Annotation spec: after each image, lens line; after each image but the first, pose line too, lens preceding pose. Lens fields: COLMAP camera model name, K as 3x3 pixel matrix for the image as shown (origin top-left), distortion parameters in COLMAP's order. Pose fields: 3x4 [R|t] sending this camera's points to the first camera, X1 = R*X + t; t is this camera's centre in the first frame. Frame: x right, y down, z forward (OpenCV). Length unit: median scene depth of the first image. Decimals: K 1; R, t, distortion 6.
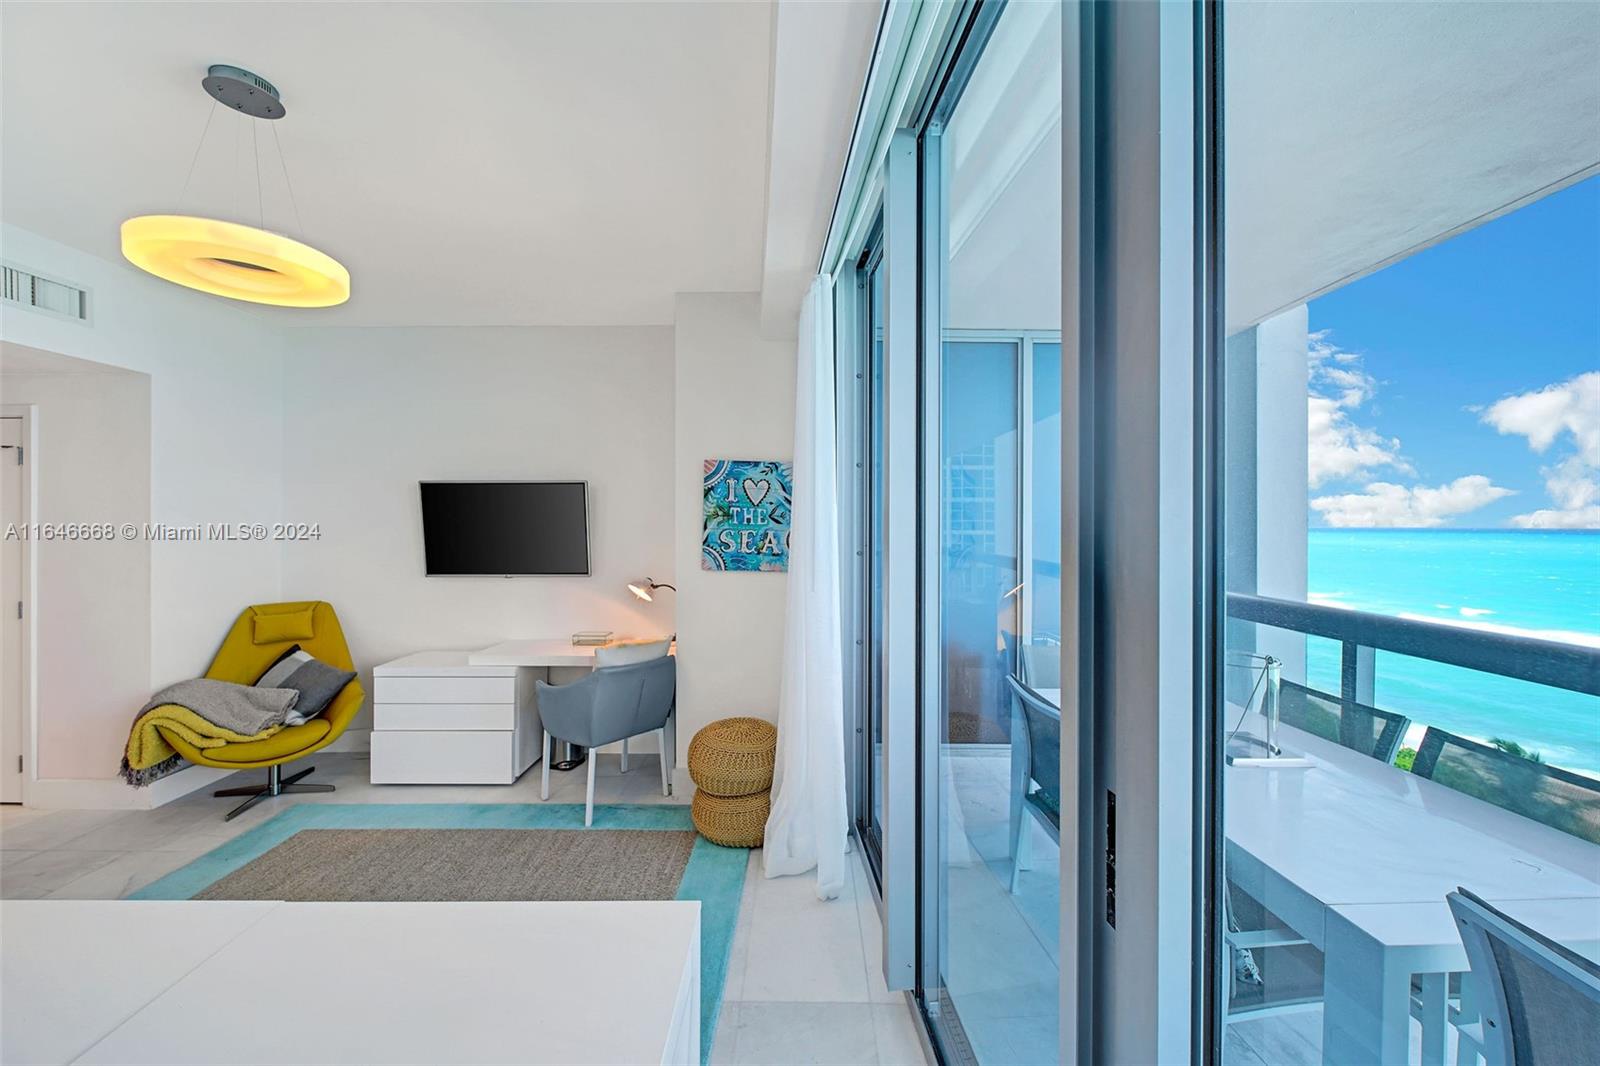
lens RADIAL K [[582.2, 0, 790.0], [0, 582.2, 525.9], [0, 0, 1]] dist [-0.001189, -0.000384]
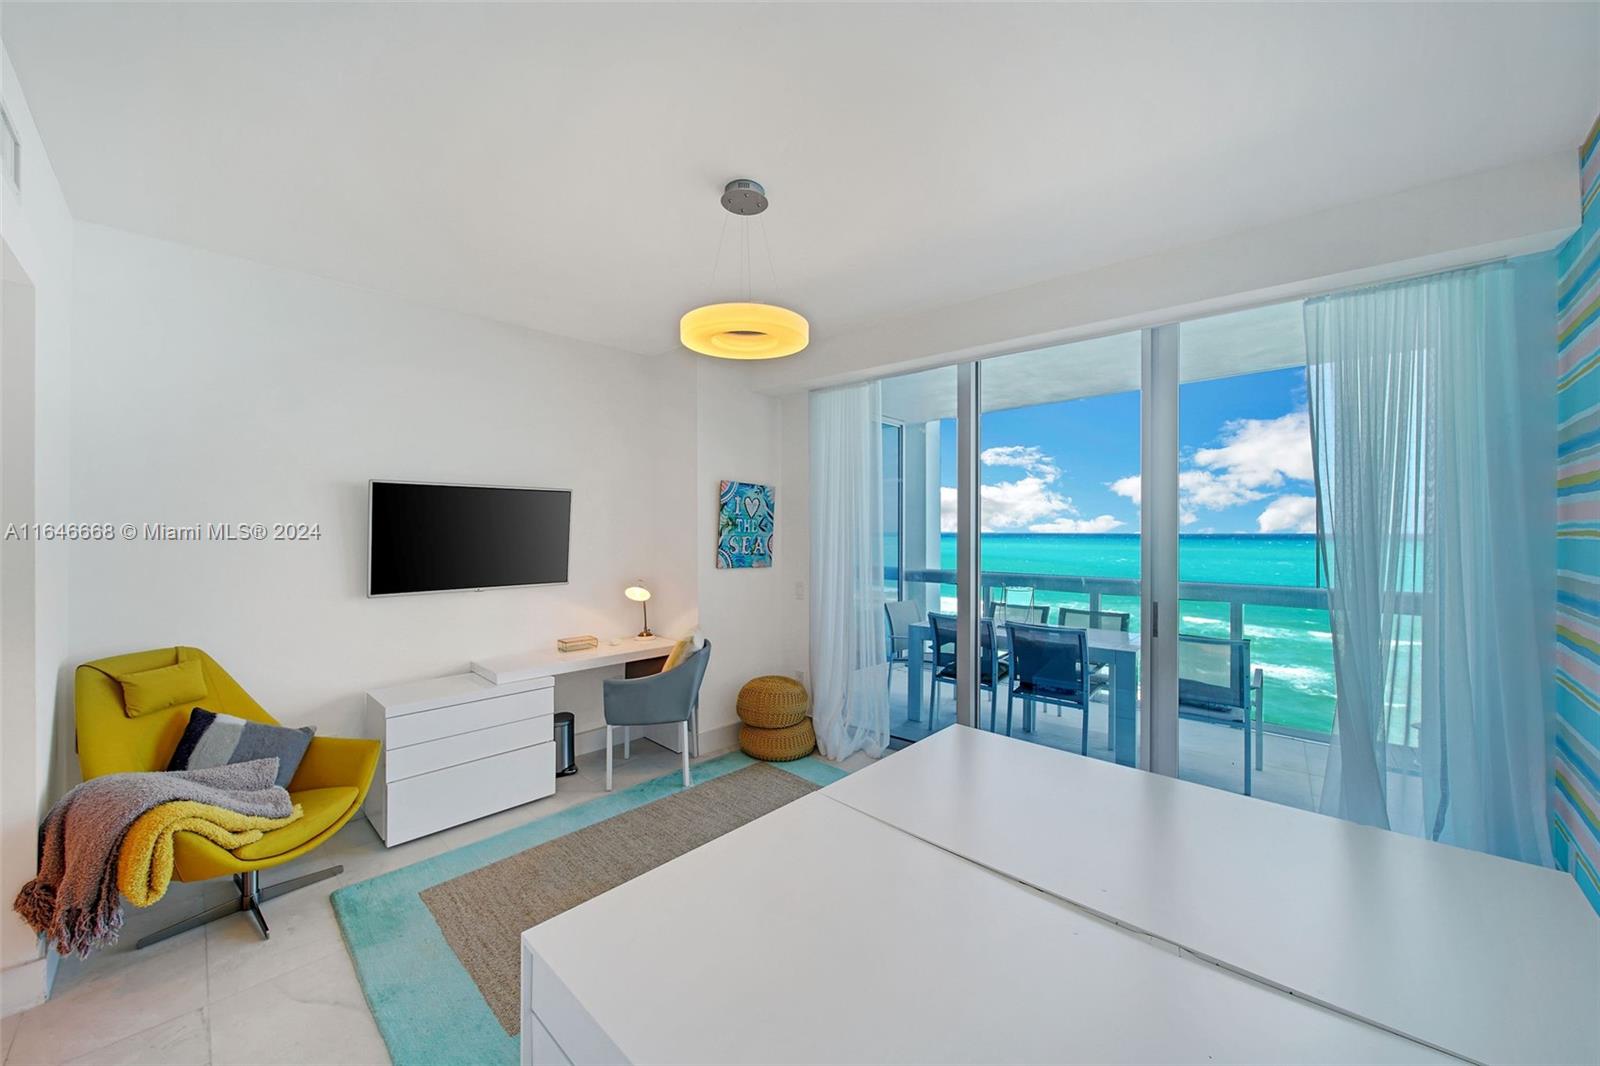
lens RADIAL K [[582.2, 0, 790.0], [0, 582.2, 525.9], [0, 0, 1]] dist [-0.001189, -0.000384]
pose [[0.710879, 0.000556, 0.703314, -0.922405], [0.003811, 0.999982, -0.004642, -0.009872], [-0.703304, 0.005980, 0.710864, 0.002531]]
